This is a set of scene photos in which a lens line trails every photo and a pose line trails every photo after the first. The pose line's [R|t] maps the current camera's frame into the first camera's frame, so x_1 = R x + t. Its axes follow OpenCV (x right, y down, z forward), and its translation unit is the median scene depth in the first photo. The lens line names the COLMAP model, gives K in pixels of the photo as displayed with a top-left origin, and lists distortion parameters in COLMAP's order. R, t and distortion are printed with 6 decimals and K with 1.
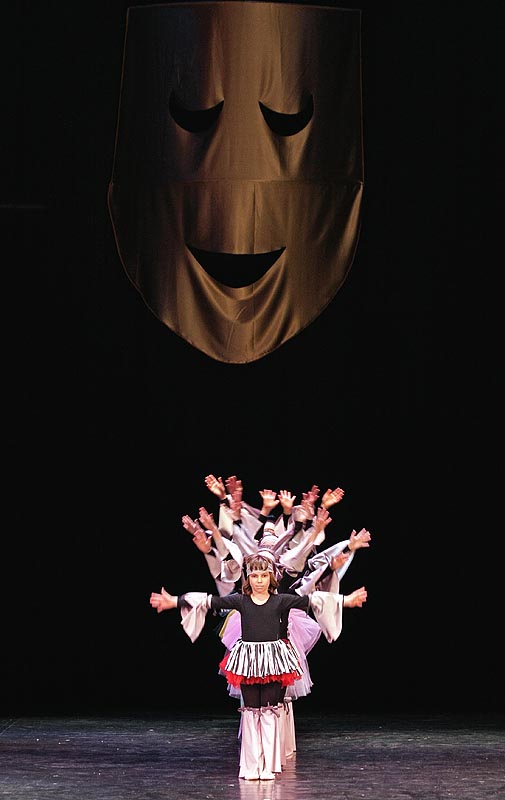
lens RADIAL K [[2724.2, 0, 252.4], [0, 2724.2, 399.6], [0, 0, 1]] dist [-0.223756, 0.000000]
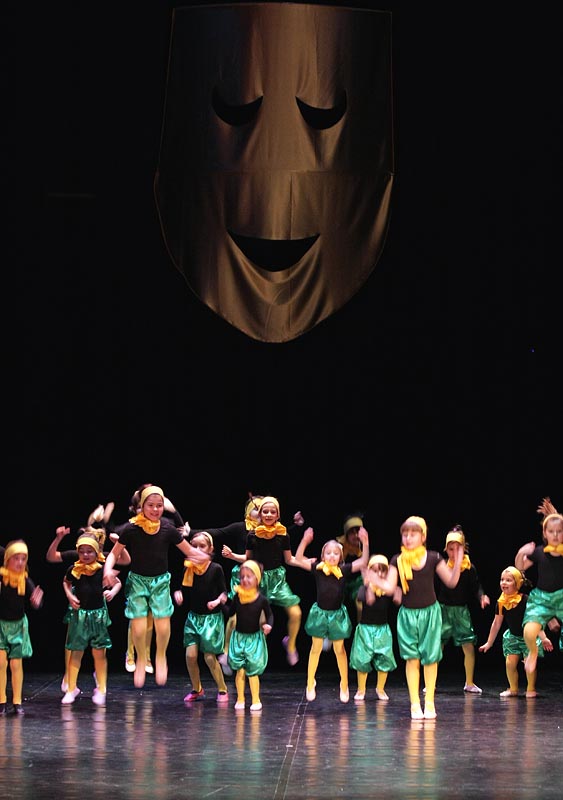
lens RADIAL K [[2626.6, 0, 281.4], [0, 2626.6, 399.9], [0, 0, 1]] dist [-0.585165, 0.000000]
pose [[0.999988, 0.003651, -0.003285, 0.000566], [-0.003615, 0.999934, 0.010929, -0.001994], [0.003325, -0.010917, 0.999935, -0.026502]]
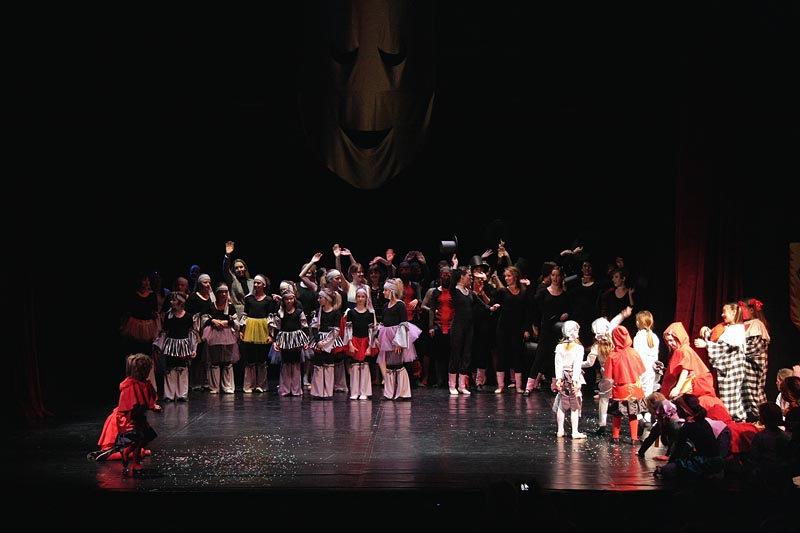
lens RADIAL K [[1727.4, 0, 399.5], [0, 1727.4, 266.4], [0, 0, 1]] dist [-0.643007, 0.000000]
pose [[0.999836, -0.014757, 0.010517, 0.002958], [0.014323, 0.999089, 0.040193, -0.007228], [-0.011100, -0.040036, 0.999137, -0.182758]]
